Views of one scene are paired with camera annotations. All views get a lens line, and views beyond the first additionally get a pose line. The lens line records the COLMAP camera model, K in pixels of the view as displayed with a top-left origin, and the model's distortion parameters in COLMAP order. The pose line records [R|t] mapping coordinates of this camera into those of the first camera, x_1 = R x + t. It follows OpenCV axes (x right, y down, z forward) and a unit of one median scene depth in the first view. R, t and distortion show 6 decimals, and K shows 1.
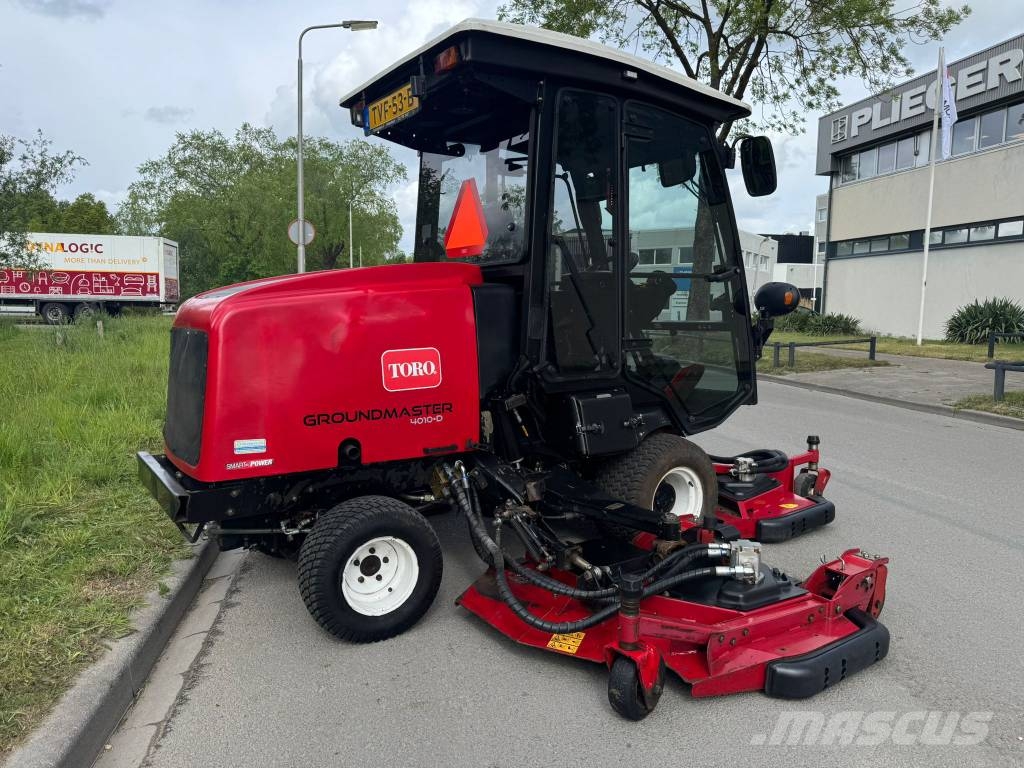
lens RADIAL K [[714.7, 0, 506.2], [0, 714.7, 392.2], [0, 0, 1]] dist [0.046014, -0.040532]
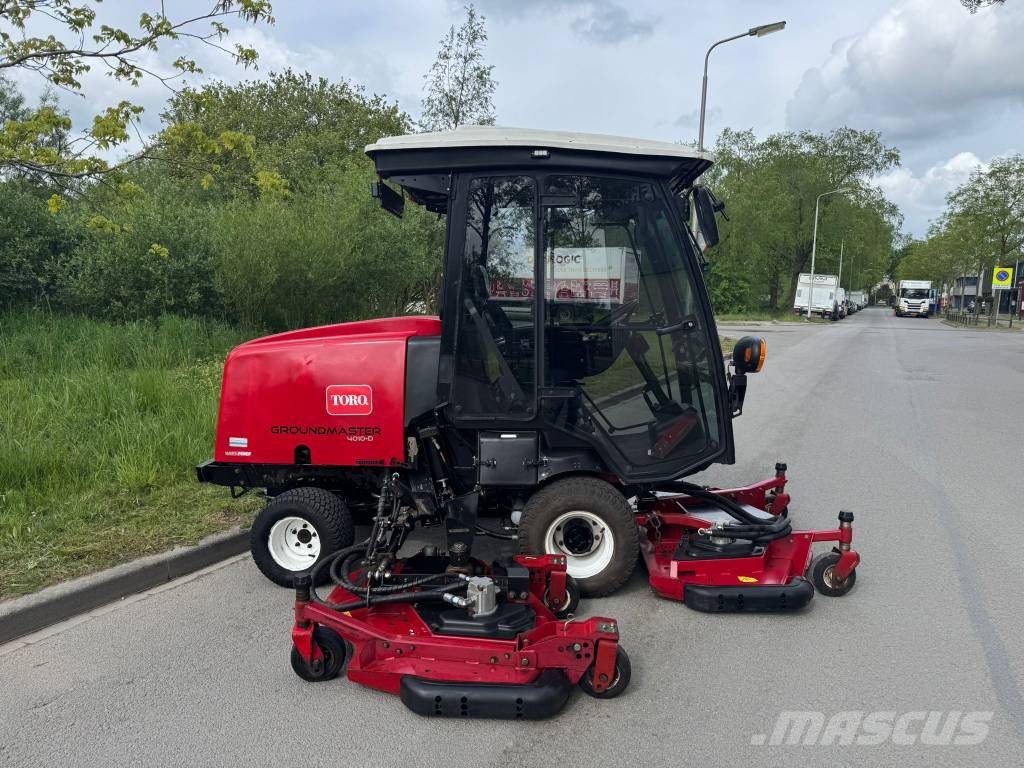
lens RADIAL K [[714.7, 0, 507.6], [0, 714.7, 387.0], [0, 0, 1]] dist [0.046014, -0.040532]
pose [[0.787370, 0.076978, -0.611656, 0.622624], [-0.078218, 0.996629, 0.024740, -0.076088], [0.611499, 0.028363, 0.790737, 0.072458]]
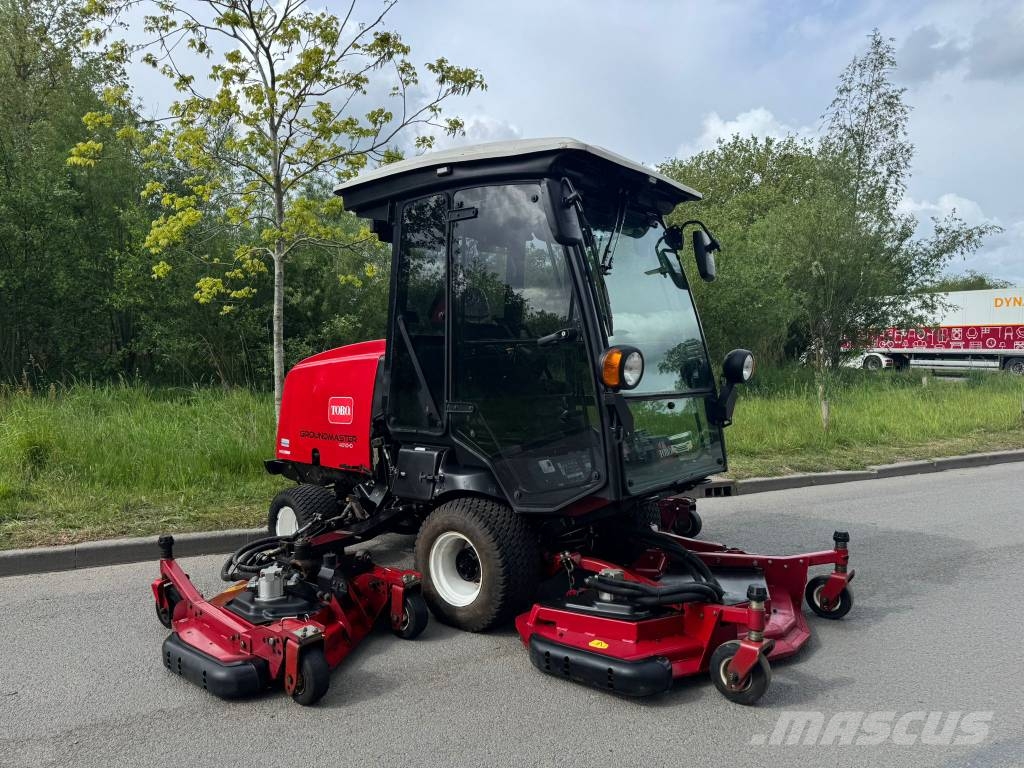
lens RADIAL K [[714.7, 0, 527.3], [0, 714.7, 376.3], [0, 0, 1]] dist [0.046014, -0.040532]
pose [[0.289450, 0.023219, -0.956912, 0.965536], [-0.114206, 0.993402, -0.010441, -0.089303], [0.950356, 0.112307, 0.290192, 0.617315]]
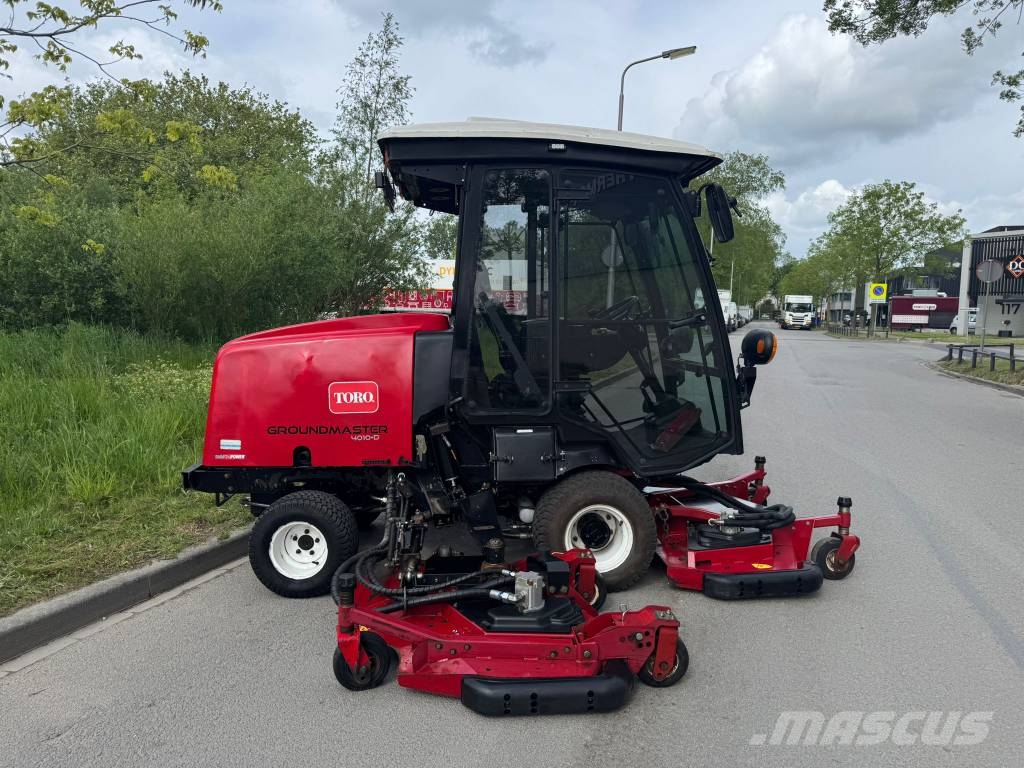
lens RADIAL K [[714.7, 0, 507.2], [0, 714.7, 383.8], [0, 0, 1]] dist [0.046014, -0.040532]
pose [[0.863574, 0.055445, -0.501164, 0.505768], [-0.068419, 0.997628, -0.007527, -0.044238], [0.499558, 0.040789, 0.865319, 0.009119]]
